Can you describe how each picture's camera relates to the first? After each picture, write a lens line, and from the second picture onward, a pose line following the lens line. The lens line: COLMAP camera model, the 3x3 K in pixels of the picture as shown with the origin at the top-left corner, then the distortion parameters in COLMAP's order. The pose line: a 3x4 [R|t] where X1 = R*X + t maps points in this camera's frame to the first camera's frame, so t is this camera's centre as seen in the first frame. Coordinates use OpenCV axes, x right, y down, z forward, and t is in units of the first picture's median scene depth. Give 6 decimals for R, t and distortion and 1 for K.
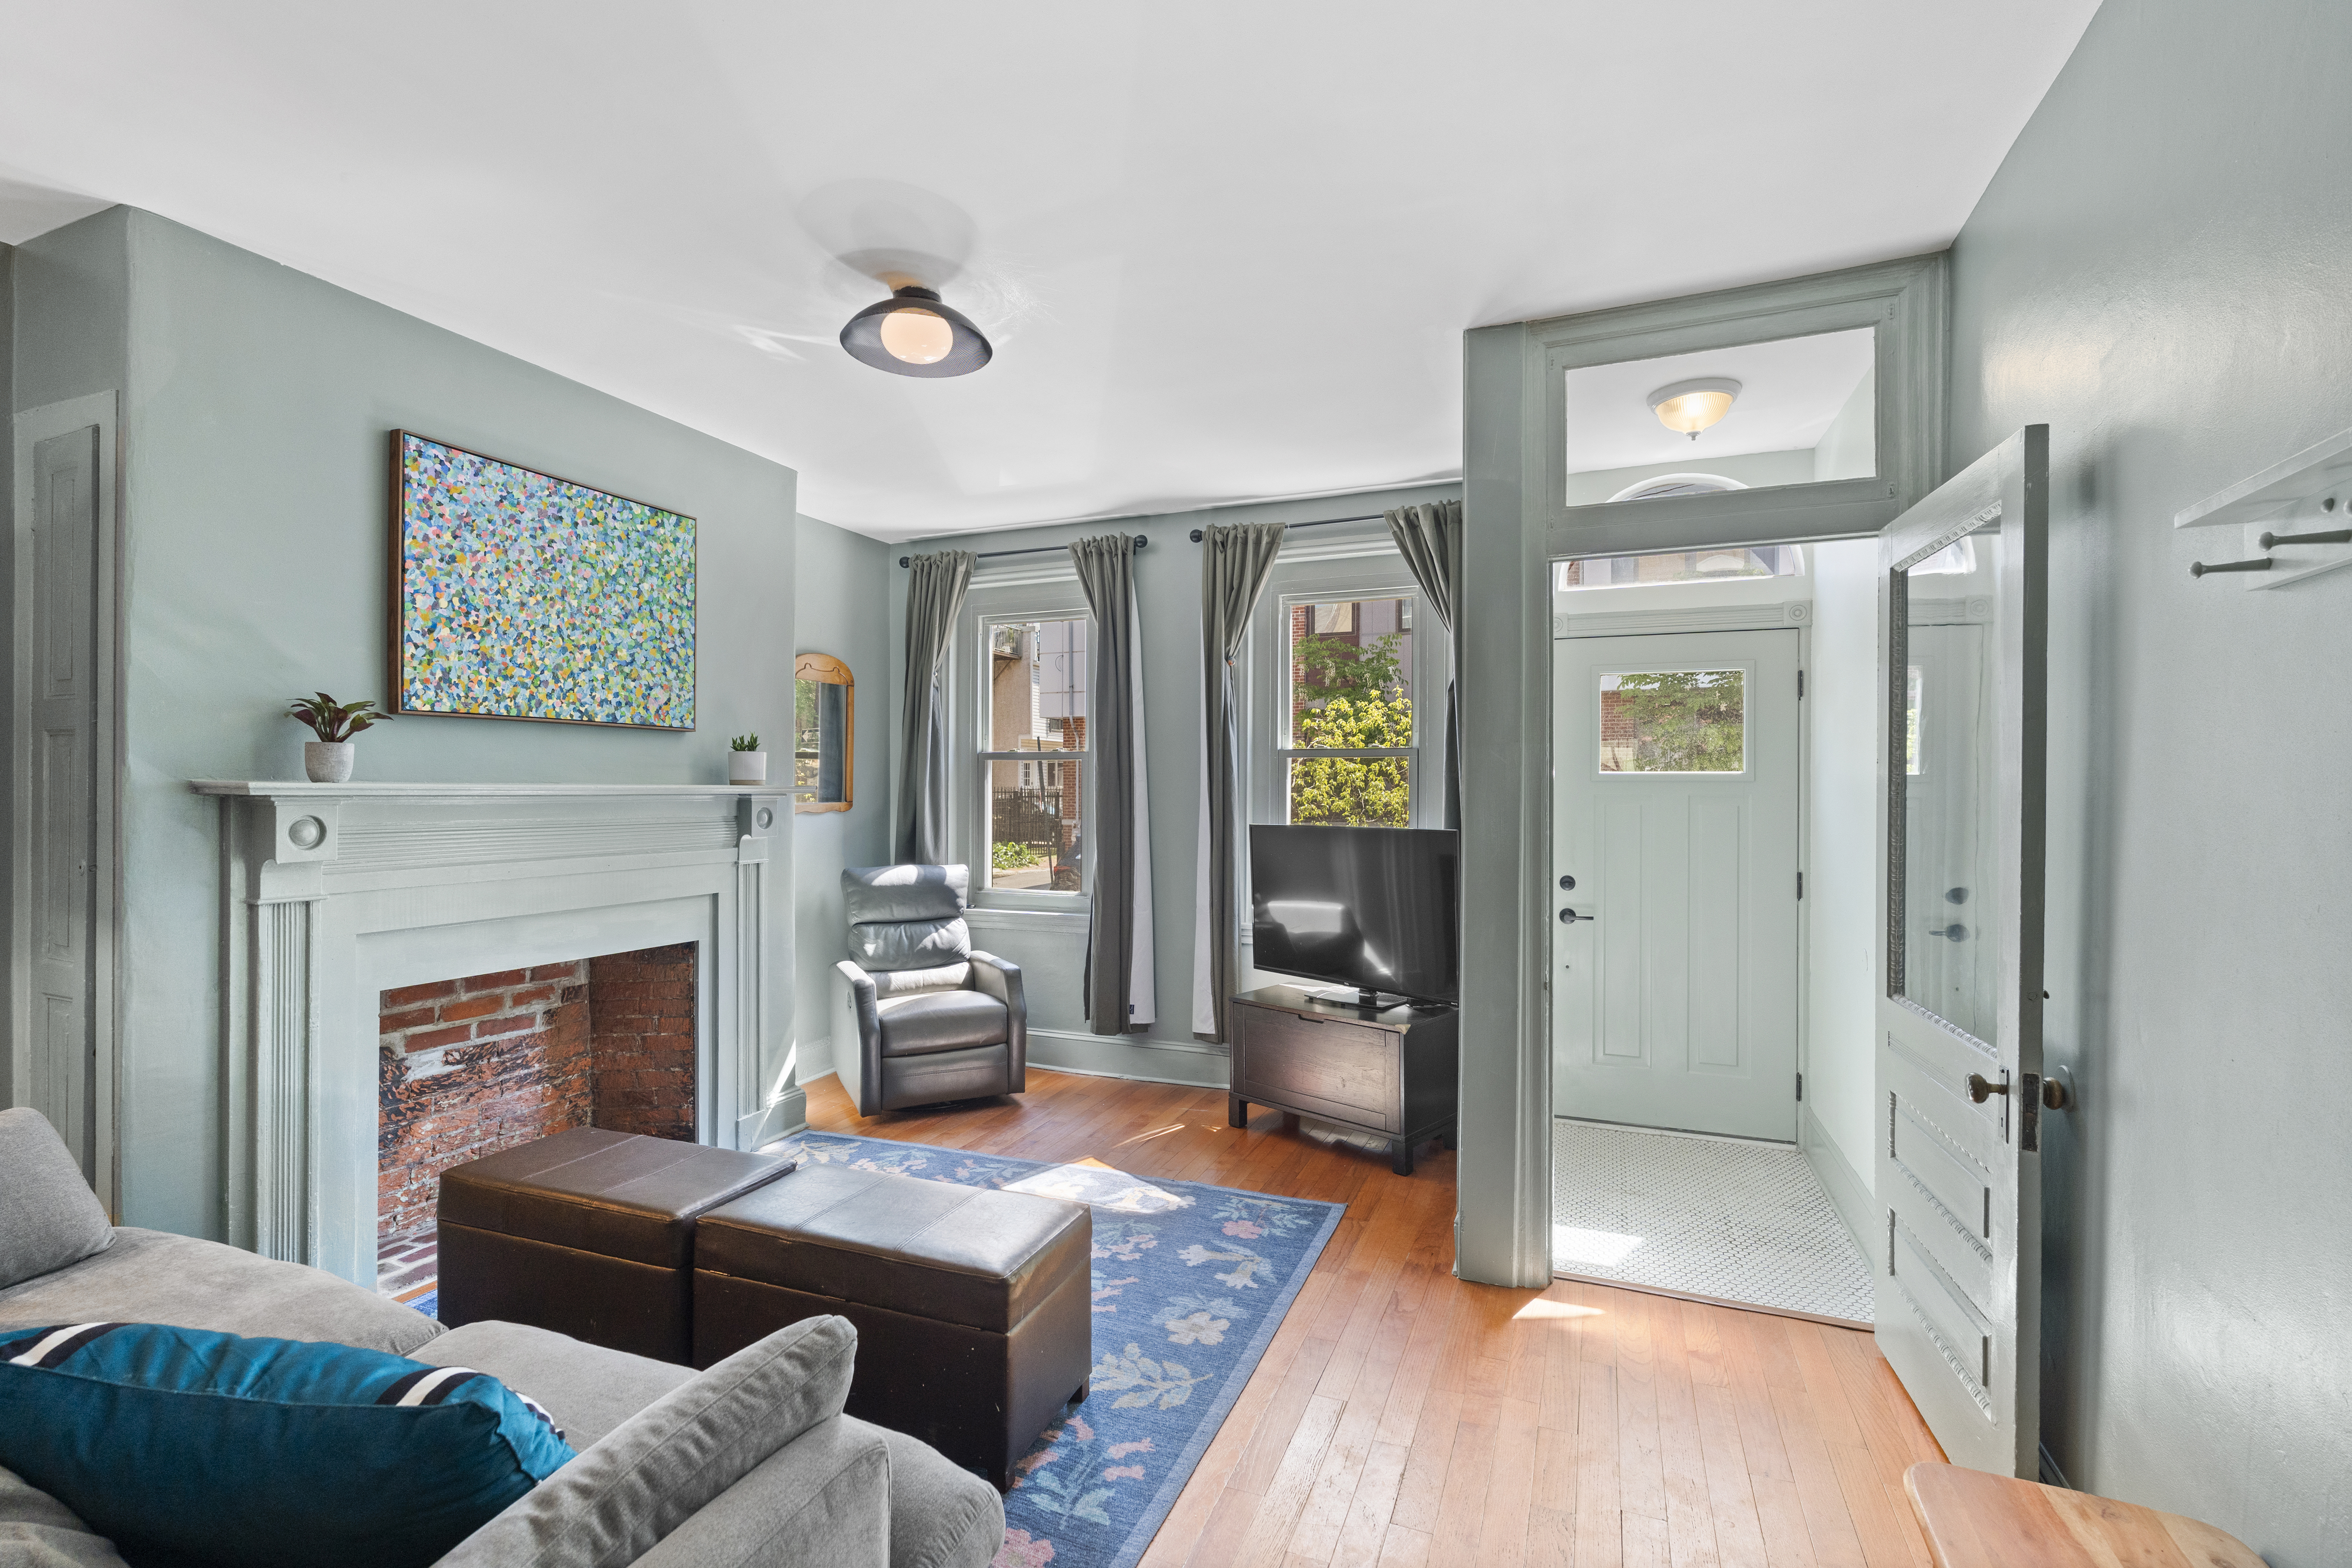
lens RADIAL K [[1052.4, 0, 1176.0], [0, 1052.4, 784.0], [0, 0, 1]] dist [-0.000568, 0.000517]
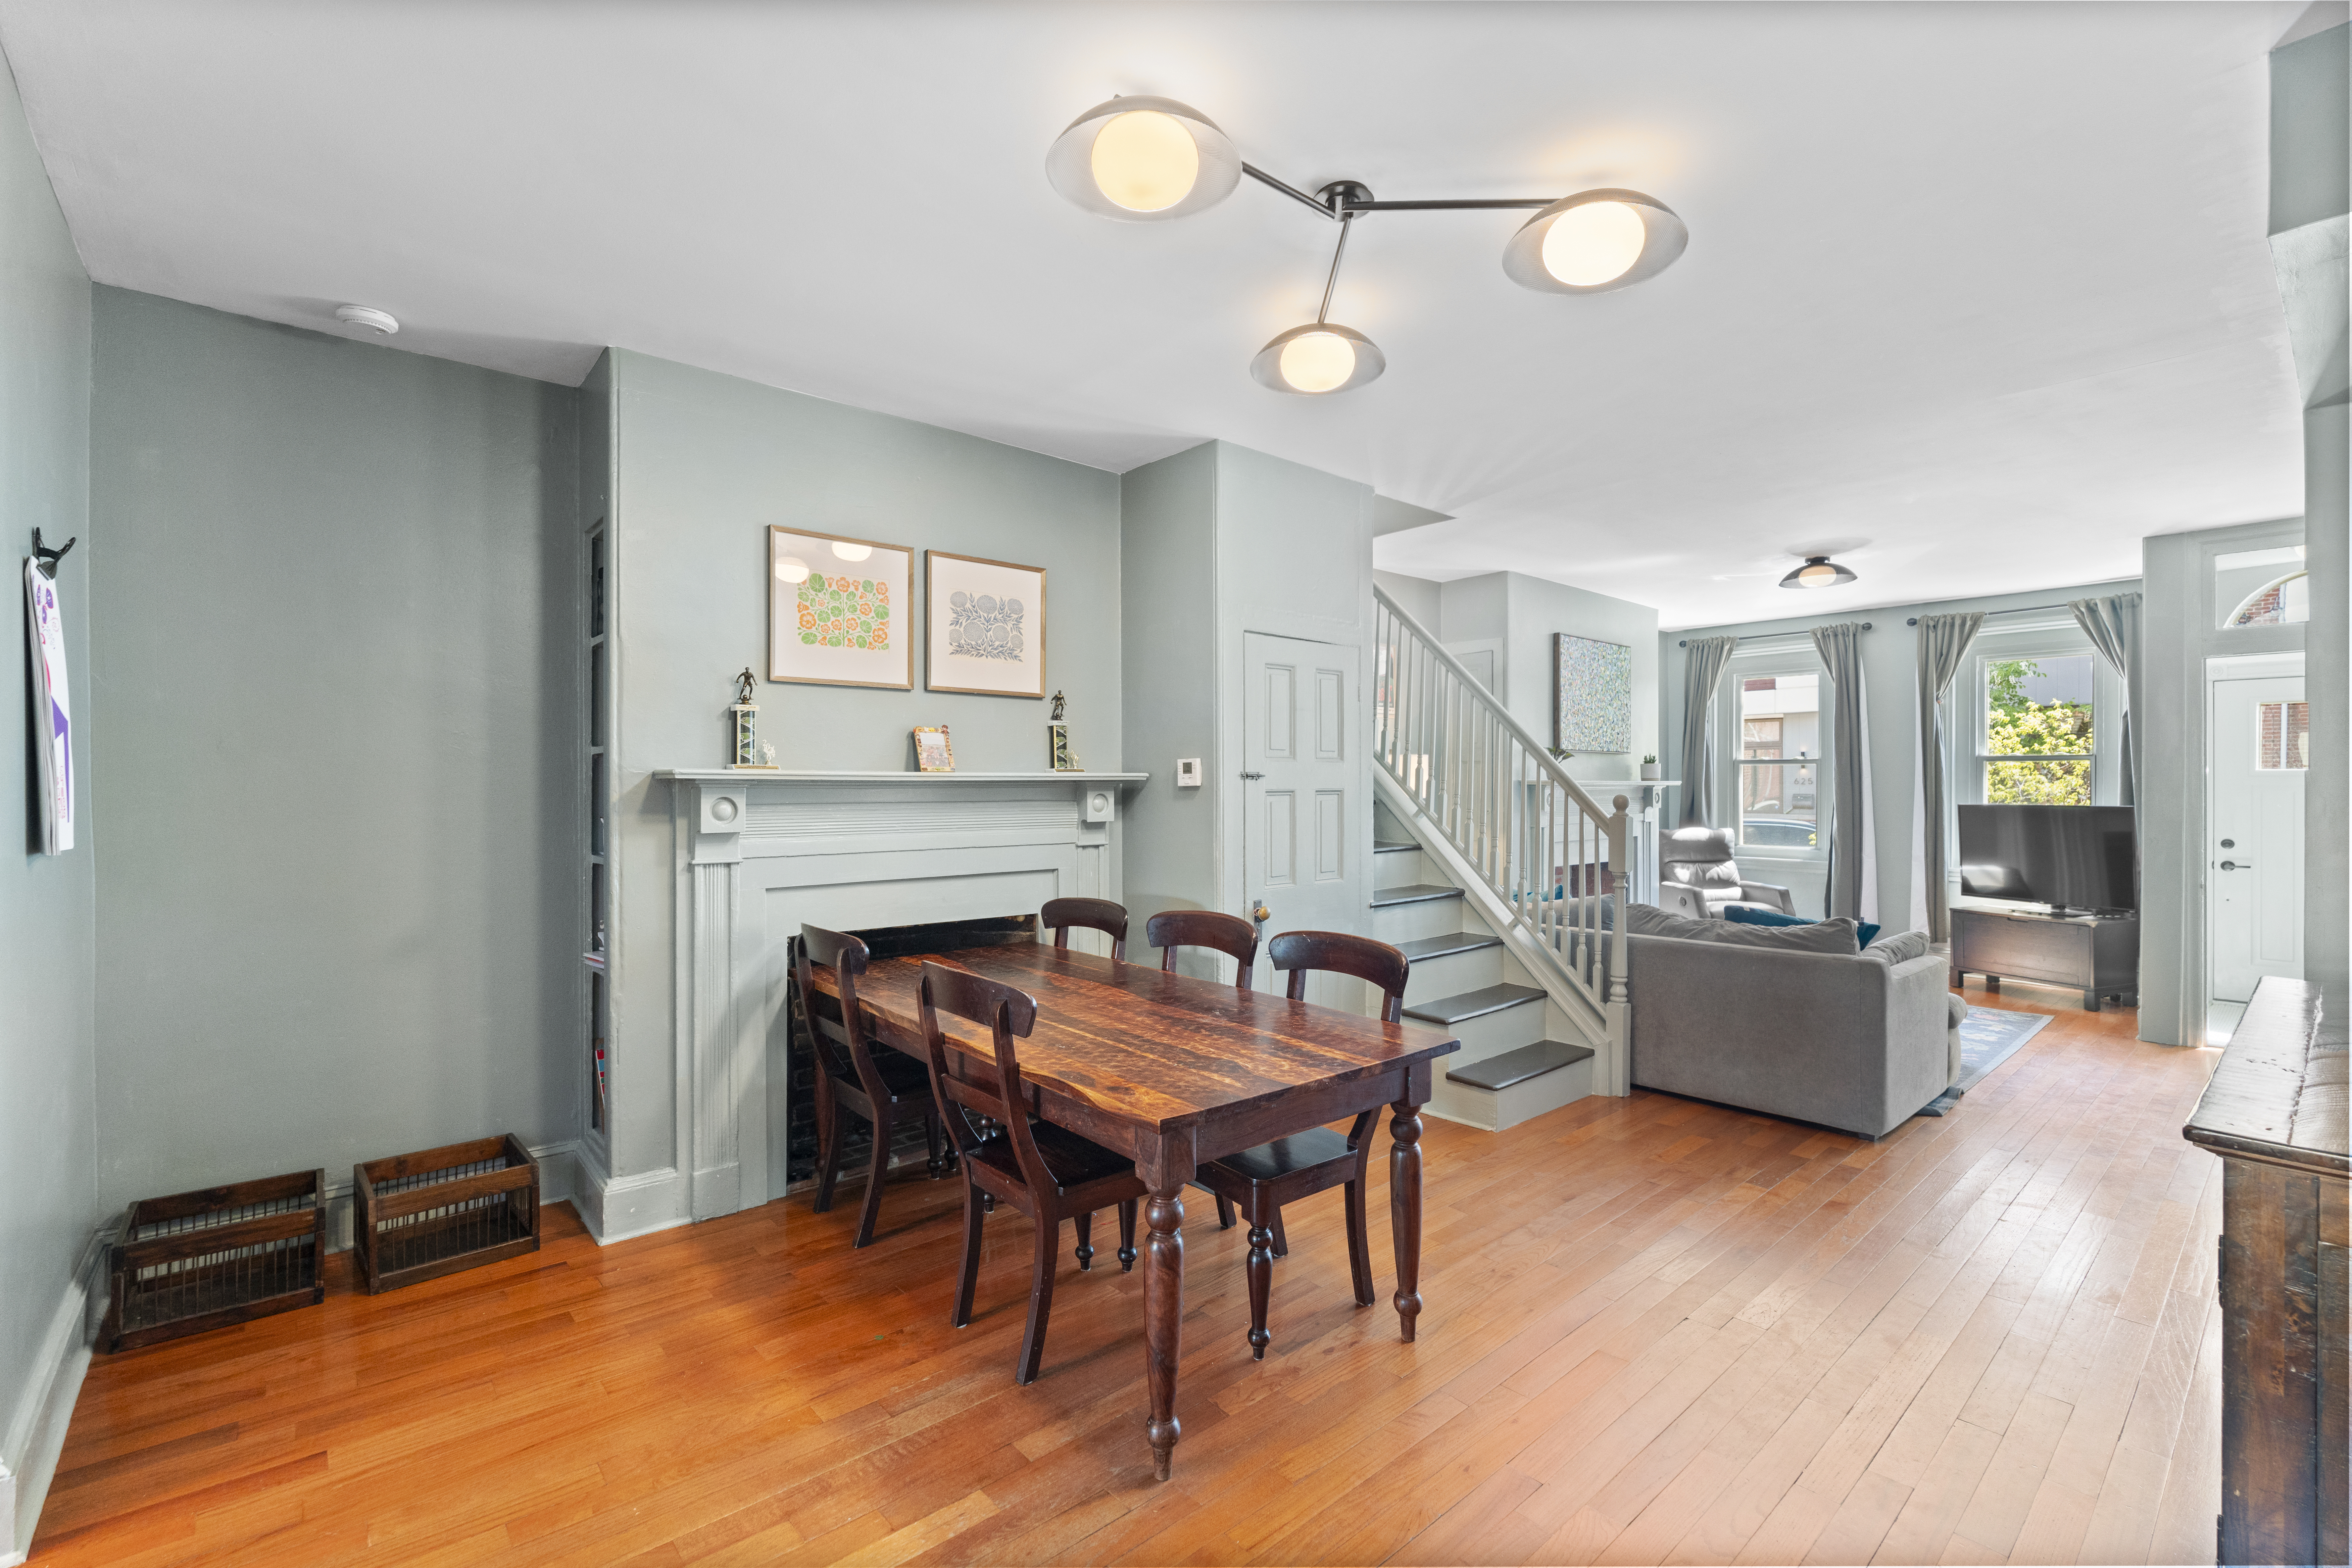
lens RADIAL K [[1029.5, 0, 1176.7], [0, 1029.5, 777.1], [0, 0, 1]] dist [0.001444, 0.000201]
pose [[0.894073, -0.001189, -0.447919, -0.385536], [0.001370, 0.999999, 0.000081, -0.006063], [0.447918, -0.000686, 0.894074, -1.228174]]
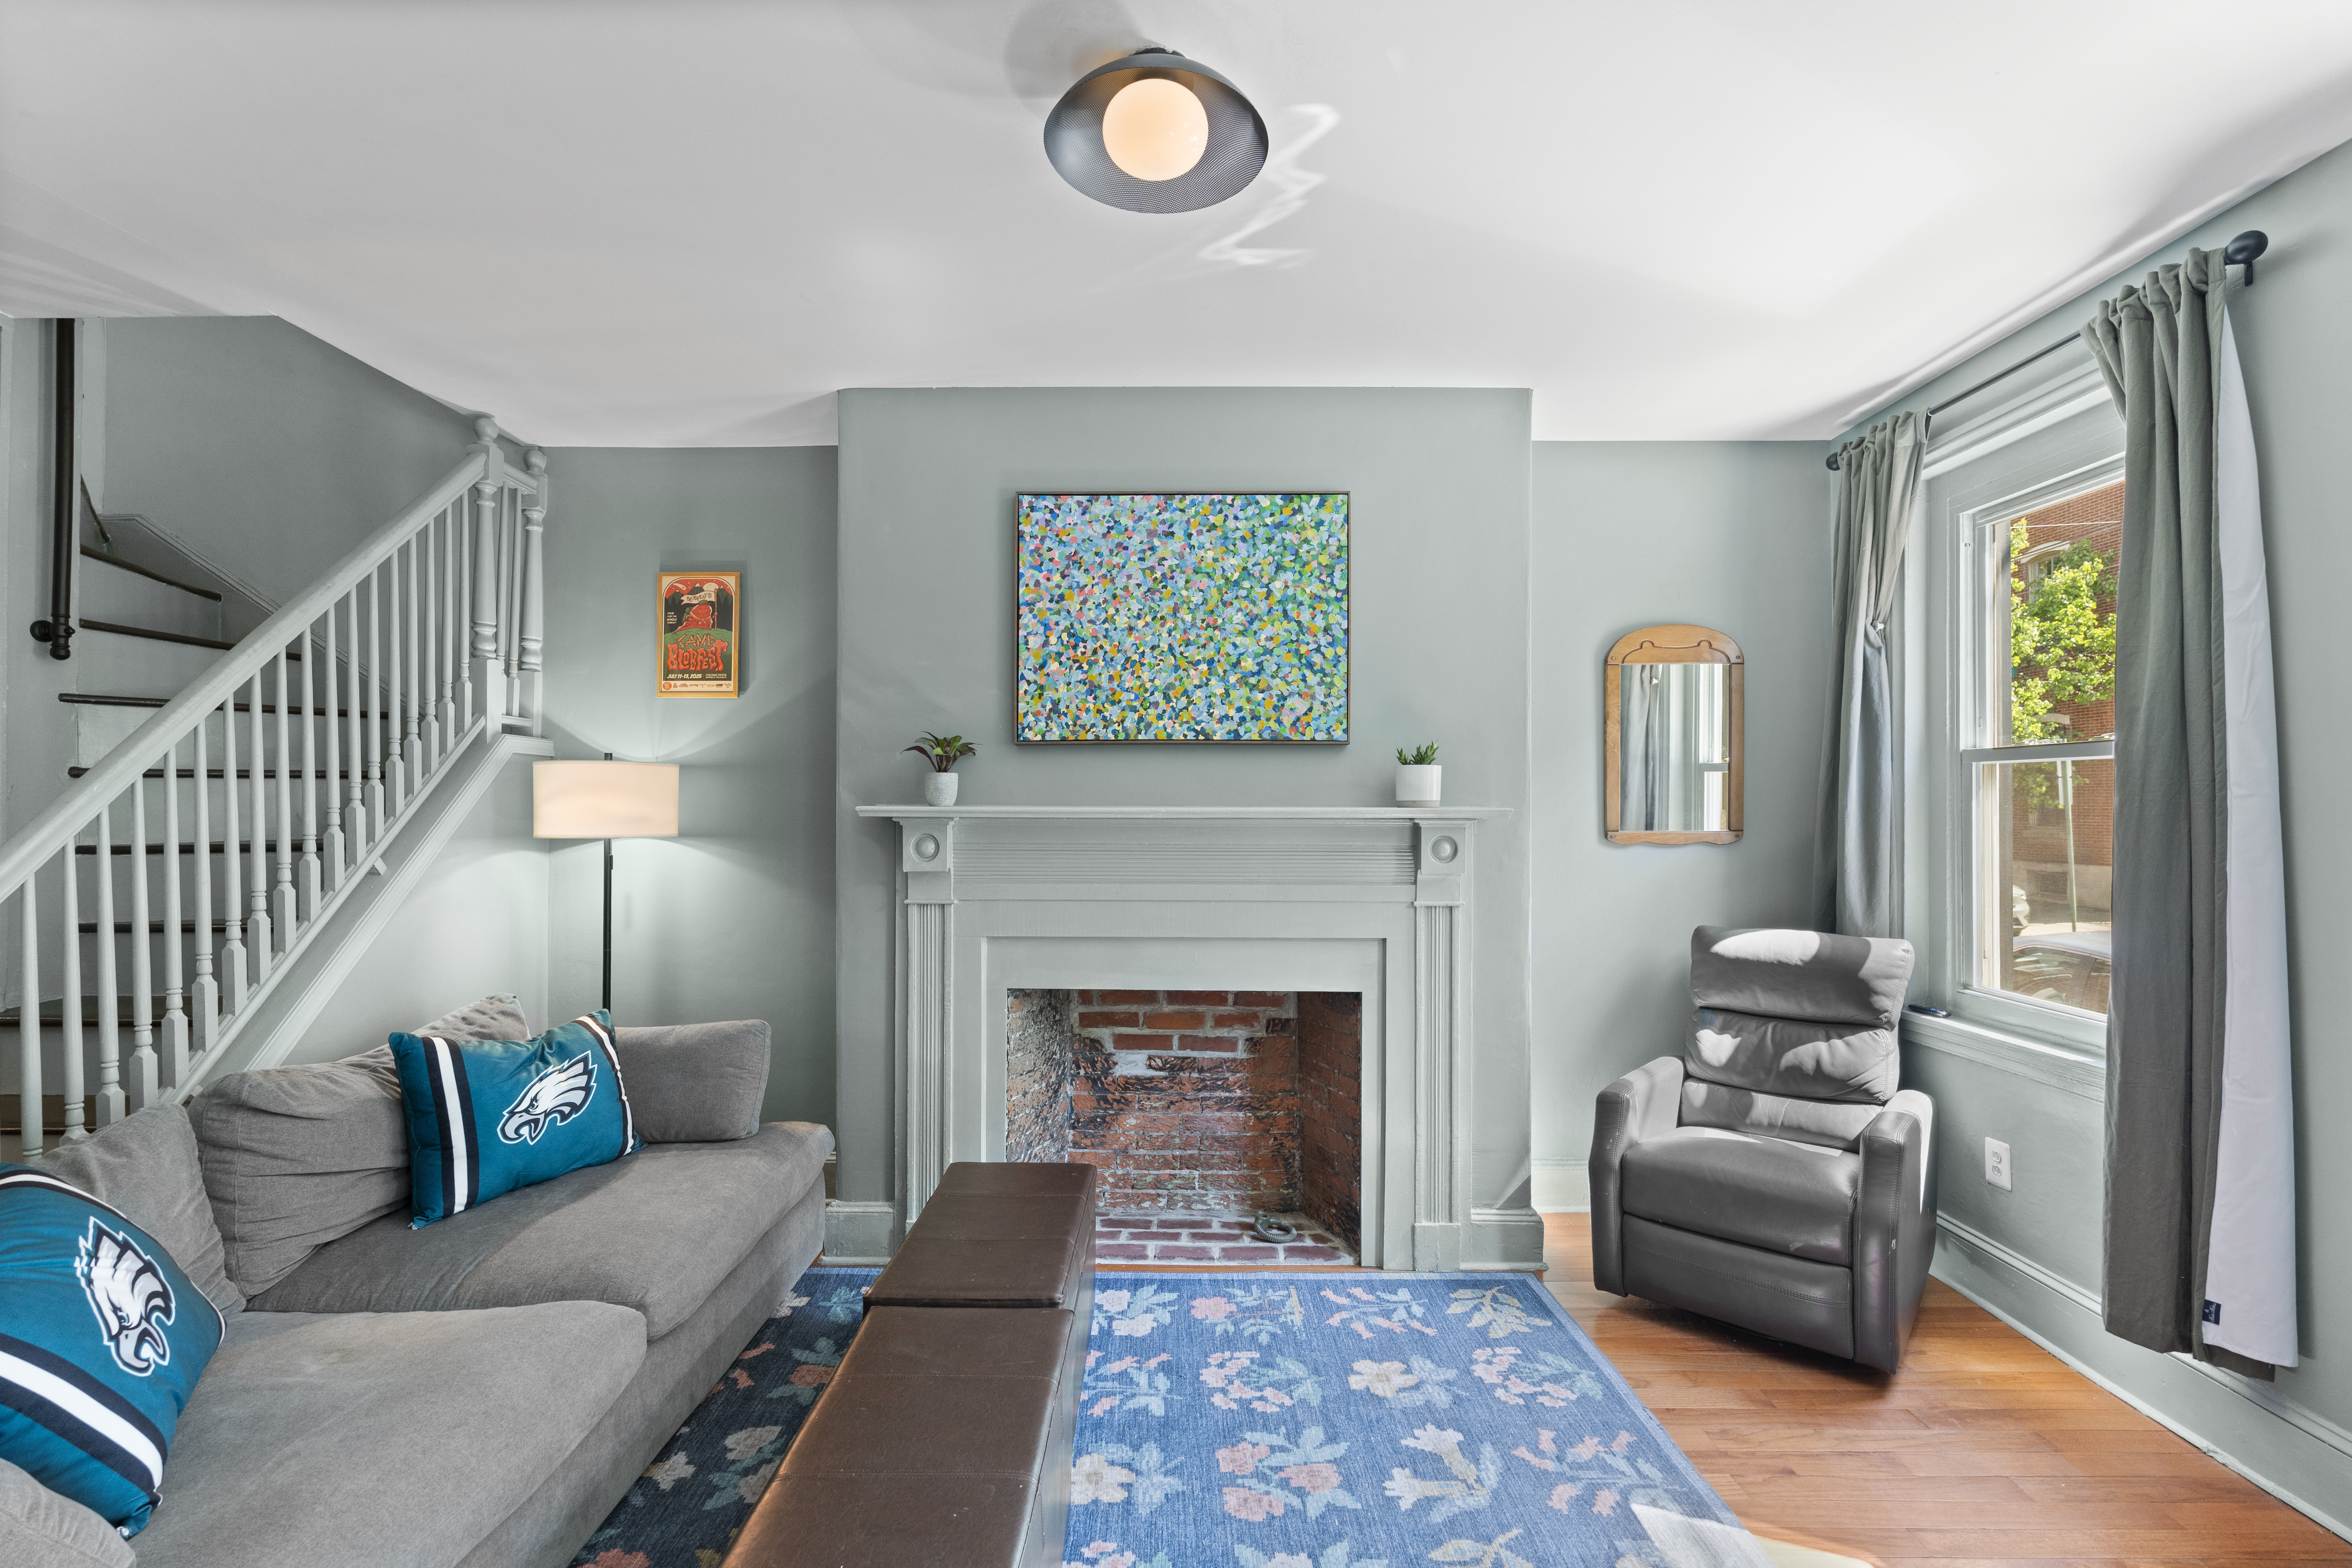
lens RADIAL K [[1036.8, 0, 1172.5], [0, 1036.8, 802.7], [0, 0, 1]] dist [-0.003730, 0.000122]
pose [[0.363635, -0.004895, -0.931529, 0.293297], [0.003145, 0.999987, -0.004027, 0.000243], [0.931536, -0.001465, 0.363645, 0.622488]]
